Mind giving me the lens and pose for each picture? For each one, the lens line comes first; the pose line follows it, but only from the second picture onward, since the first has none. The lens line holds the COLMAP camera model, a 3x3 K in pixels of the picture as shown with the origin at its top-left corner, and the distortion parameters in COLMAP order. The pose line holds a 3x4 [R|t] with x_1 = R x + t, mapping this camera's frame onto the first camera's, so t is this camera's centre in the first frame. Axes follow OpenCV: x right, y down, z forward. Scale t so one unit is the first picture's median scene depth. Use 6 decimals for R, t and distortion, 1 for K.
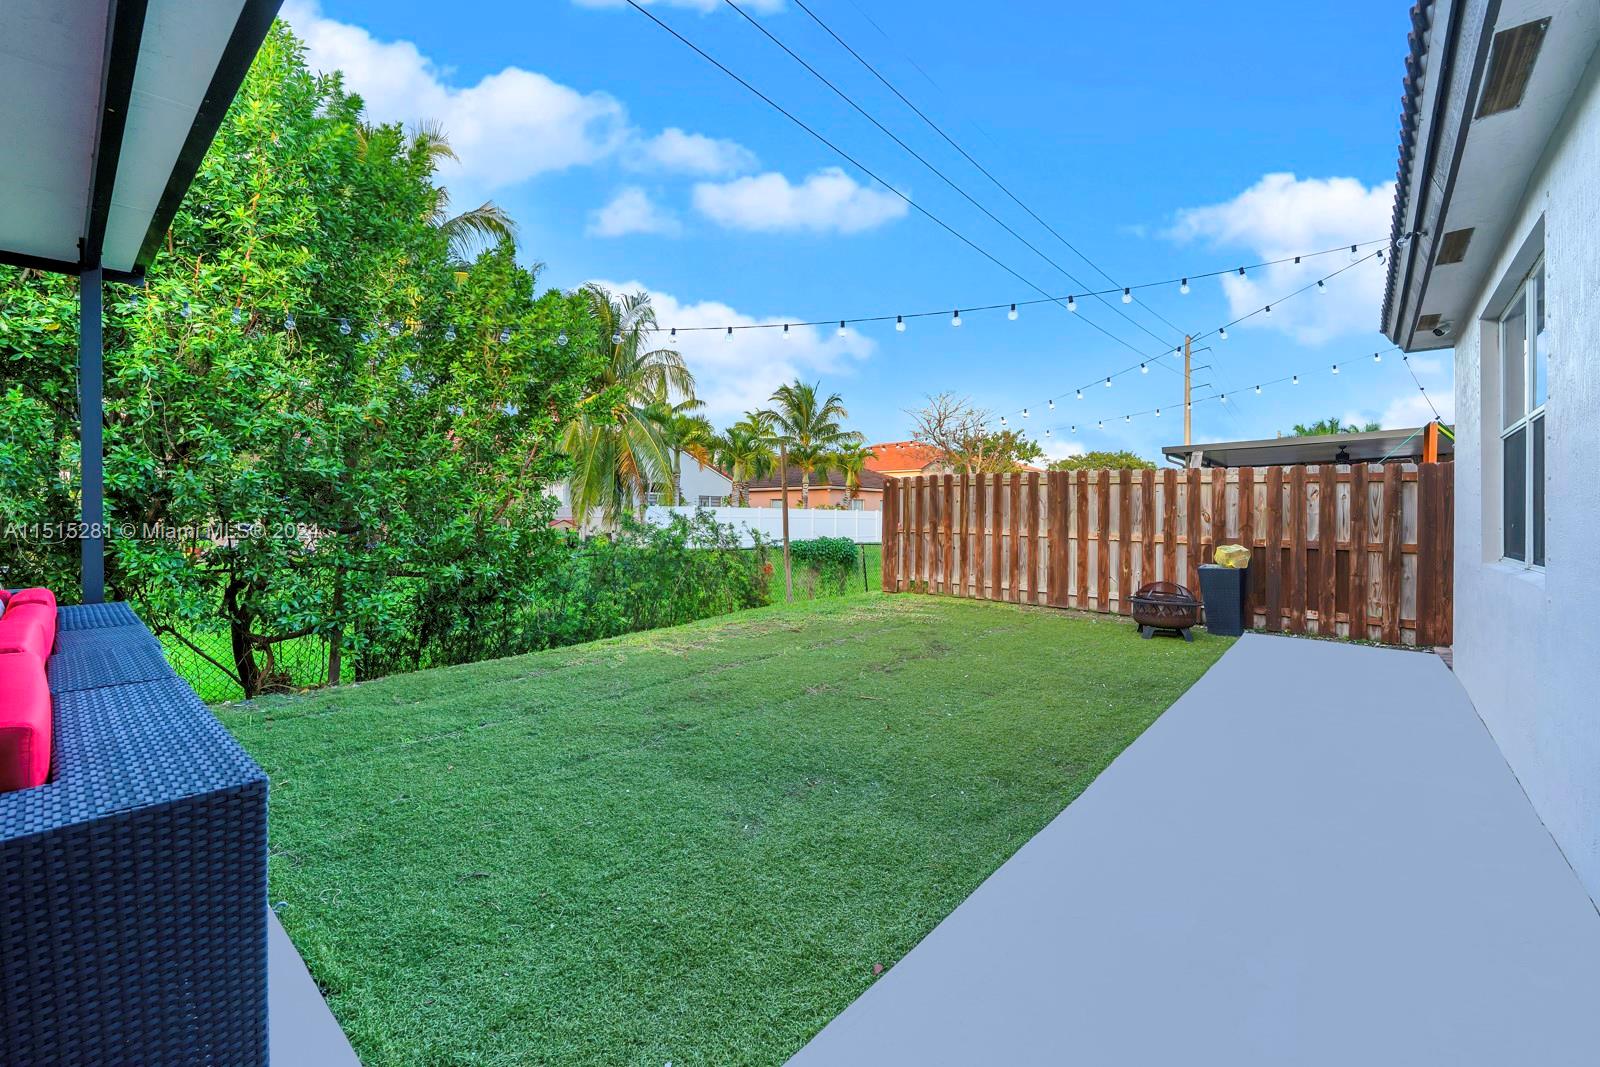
lens RADIAL K [[651.5, 0, 801.3], [0, 651.5, 533.6], [0, 0, 1]] dist [-0.005169, -0.003785]
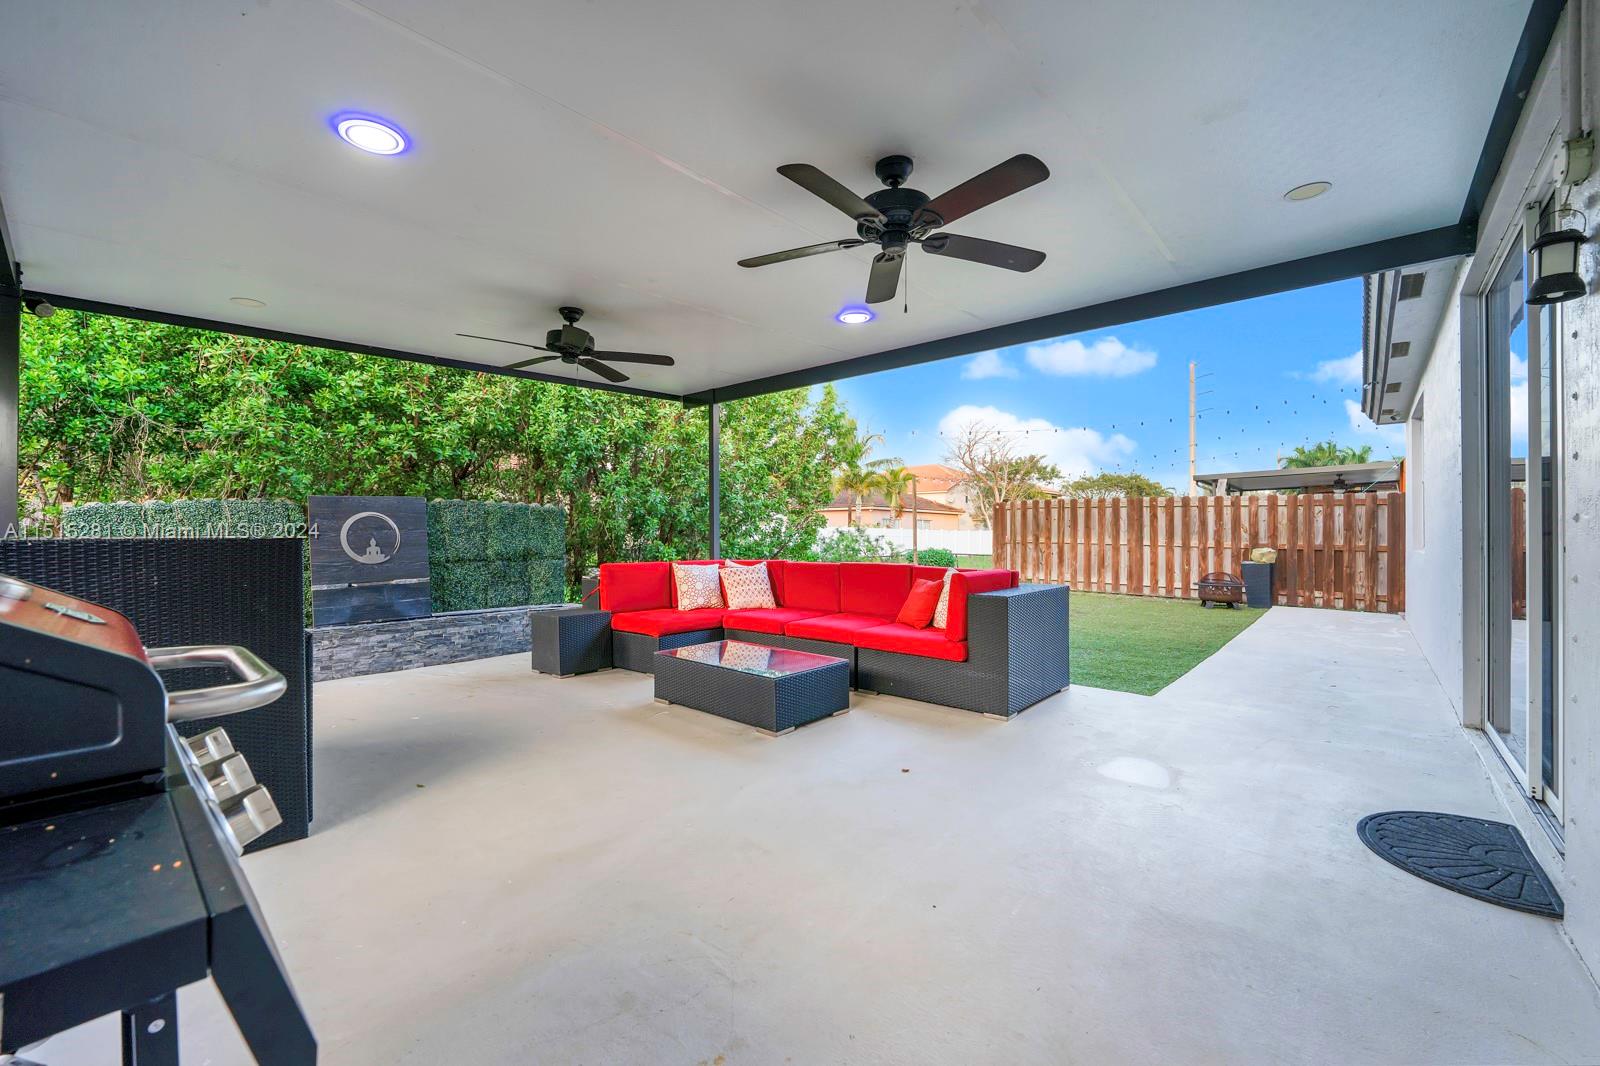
lens RADIAL K [[638.5, 0, 801.6], [0, 638.5, 549.0], [0, 0, 1]] dist [-0.012823, -0.000215]
pose [[0.999943, -0.002743, -0.010351, -0.330830], [0.002677, 0.999976, -0.006365, 0.023494], [0.010368, 0.006337, 0.999926, -0.402455]]
